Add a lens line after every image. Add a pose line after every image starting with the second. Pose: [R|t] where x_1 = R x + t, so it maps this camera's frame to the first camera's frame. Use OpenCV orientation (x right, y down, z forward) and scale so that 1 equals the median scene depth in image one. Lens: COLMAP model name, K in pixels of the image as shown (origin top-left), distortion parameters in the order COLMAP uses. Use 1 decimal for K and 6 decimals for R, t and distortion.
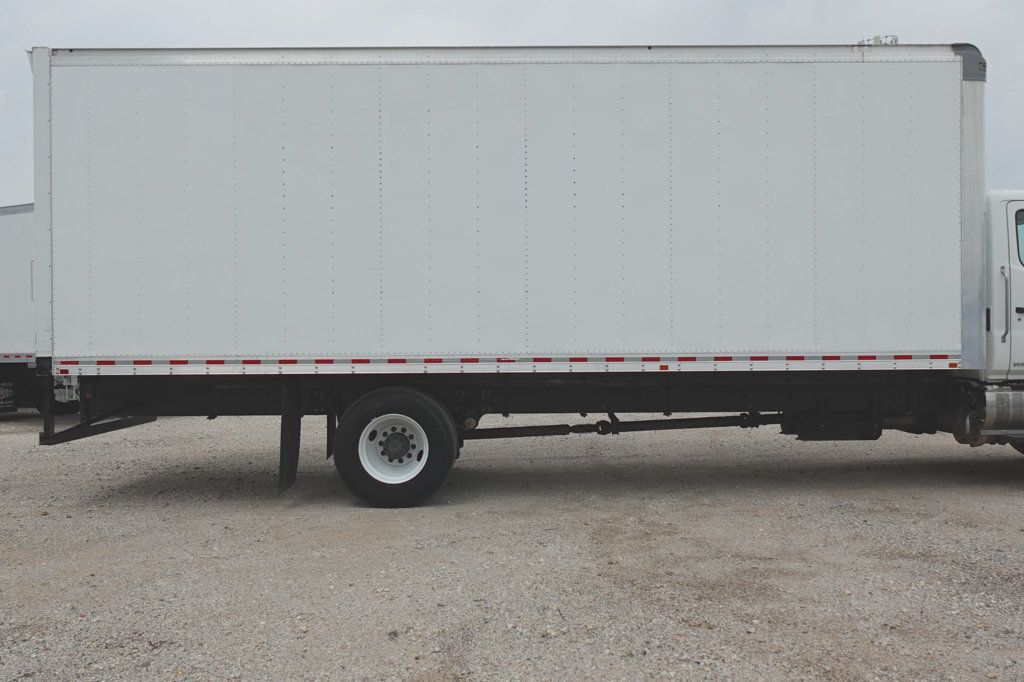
lens RADIAL K [[886.7, 0, 510.8], [0, 886.7, 346.1], [0, 0, 1]] dist [-0.008399, 0.007109]
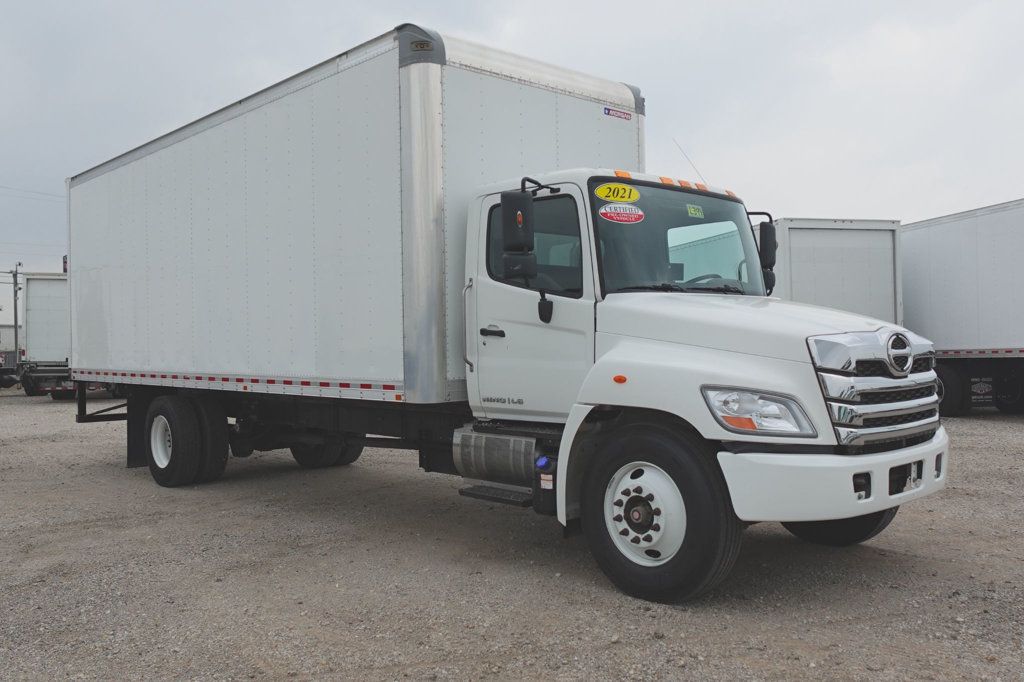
lens RADIAL K [[886.7, 0, 510.8], [0, 886.7, 346.1], [0, 0, 1]] dist [-0.008399, 0.007109]
pose [[0.679280, 0.001630, -0.733878, 1.179847], [0.003984, 0.999975, 0.005909, -0.032566], [0.733869, -0.006938, 0.679256, 0.474263]]
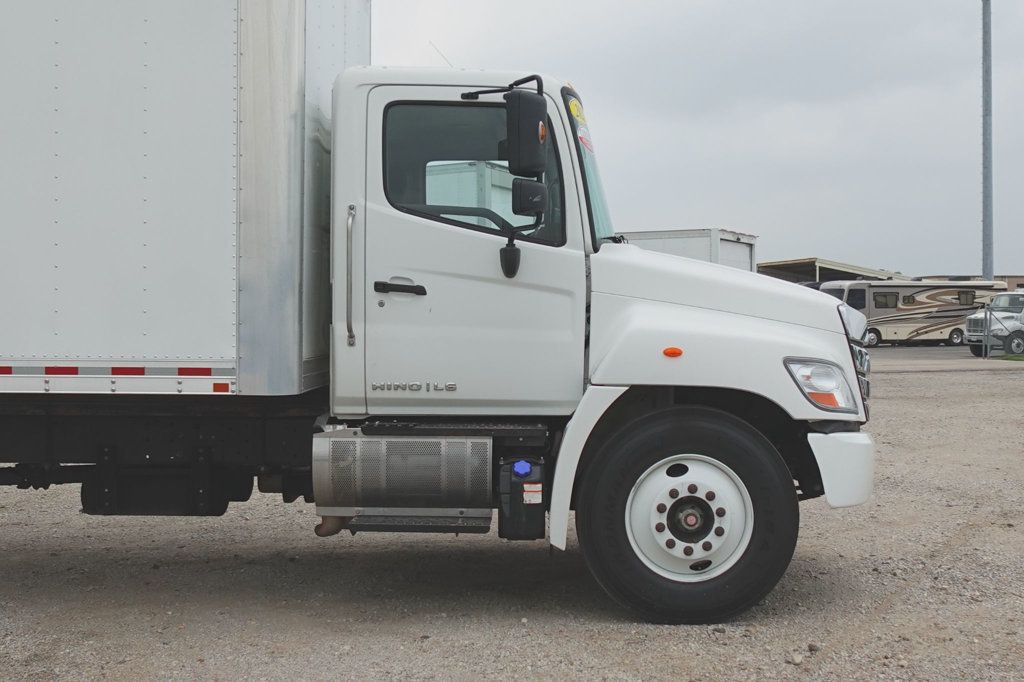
lens RADIAL K [[1223.0, 0, 512.0], [0, 1223.0, 341.0], [0, 0, 1]] dist [-0.049371, -0.012469]
pose [[0.999681, 0.015363, -0.020030, 0.670631], [-0.015326, 0.999881, 0.001976, -0.010315], [0.020058, -0.001669, 0.999797, 0.255965]]
